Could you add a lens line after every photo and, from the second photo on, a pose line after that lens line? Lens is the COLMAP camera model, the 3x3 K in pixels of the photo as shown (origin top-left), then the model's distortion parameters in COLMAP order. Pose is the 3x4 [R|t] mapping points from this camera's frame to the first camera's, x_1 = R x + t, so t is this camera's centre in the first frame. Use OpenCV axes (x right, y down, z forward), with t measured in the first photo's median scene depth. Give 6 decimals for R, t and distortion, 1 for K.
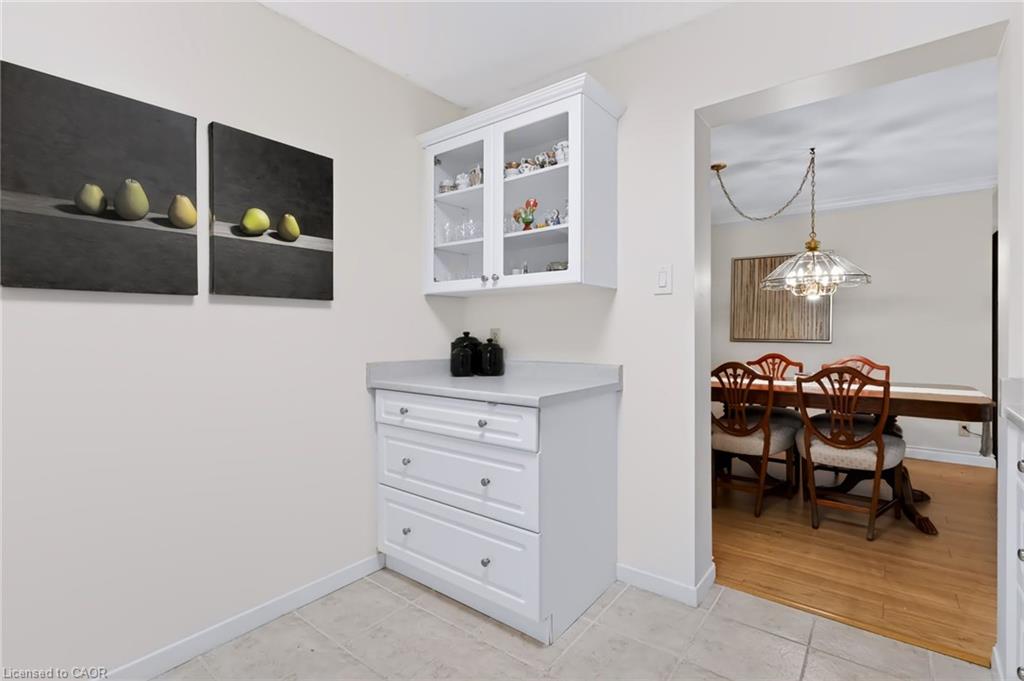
lens RADIAL K [[501.4, 0, 510.3], [0, 501.4, 329.6], [0, 0, 1]] dist [-0.001437, -0.000226]
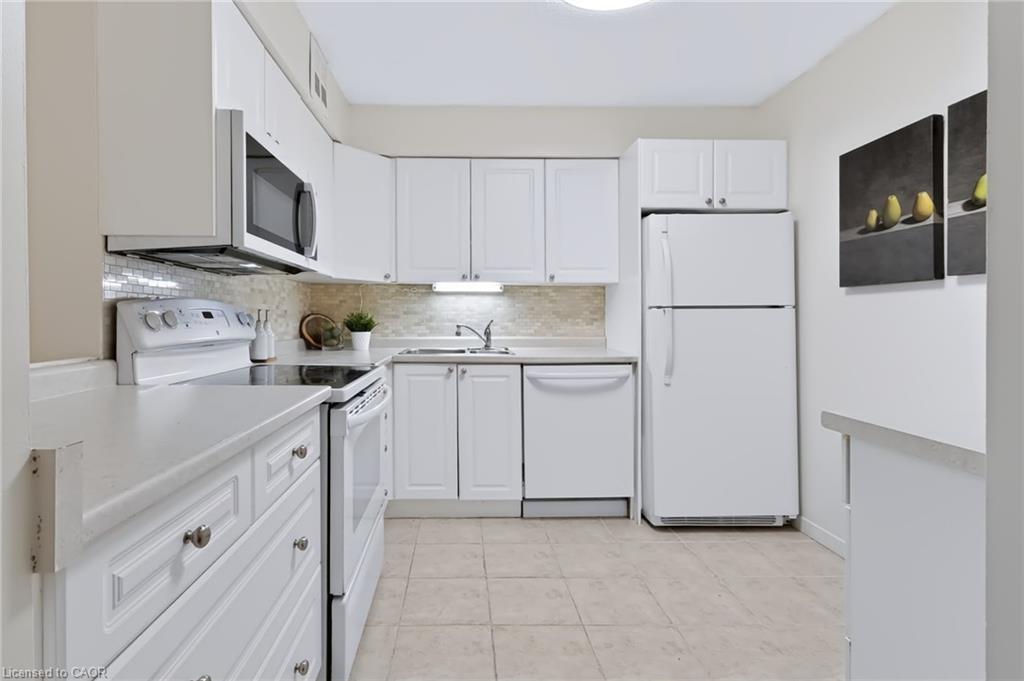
lens RADIAL K [[501.4, 0, 510.3], [0, 501.4, 329.6], [0, 0, 1]] dist [-0.001437, -0.000226]
pose [[-0.748731, 0.016219, -0.662676, 0.611534], [-0.000680, 0.999681, 0.025237, 0.009648], [0.662874, 0.019346, -0.748481, 0.965779]]
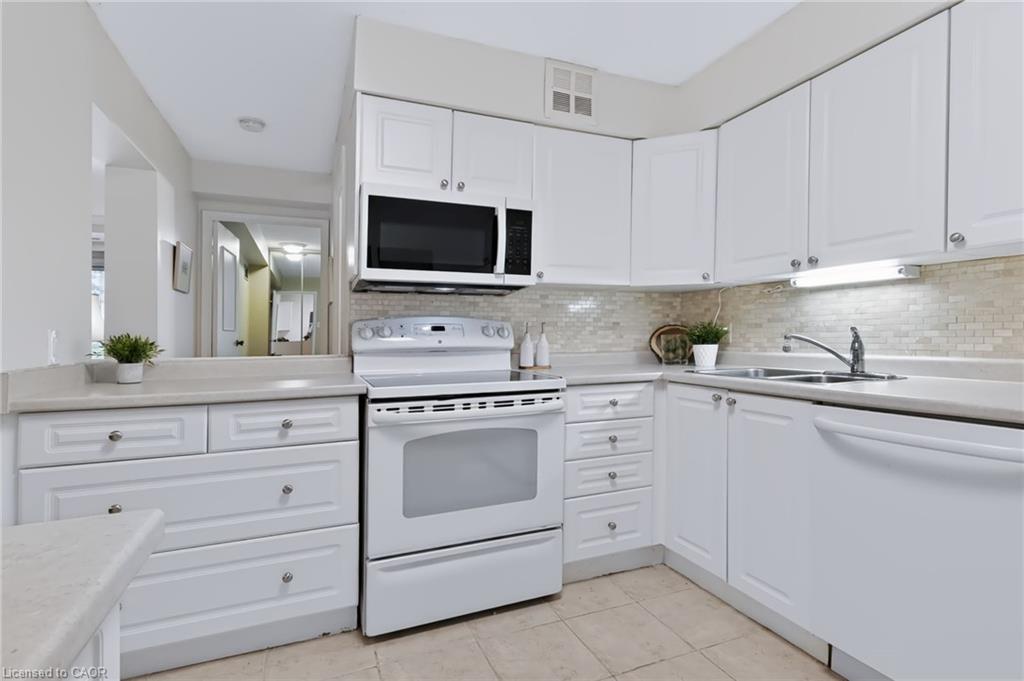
lens RADIAL K [[515.6, 0, 512.0], [0, 515.6, 340.5], [0, 0, 1]] dist [0.001123, 0.000444]
pose [[-0.866635, 0.008610, 0.498868, -0.245916], [0.014230, 0.999871, 0.007464, 0.026521], [-0.498739, 0.013568, -0.866646, 0.923662]]
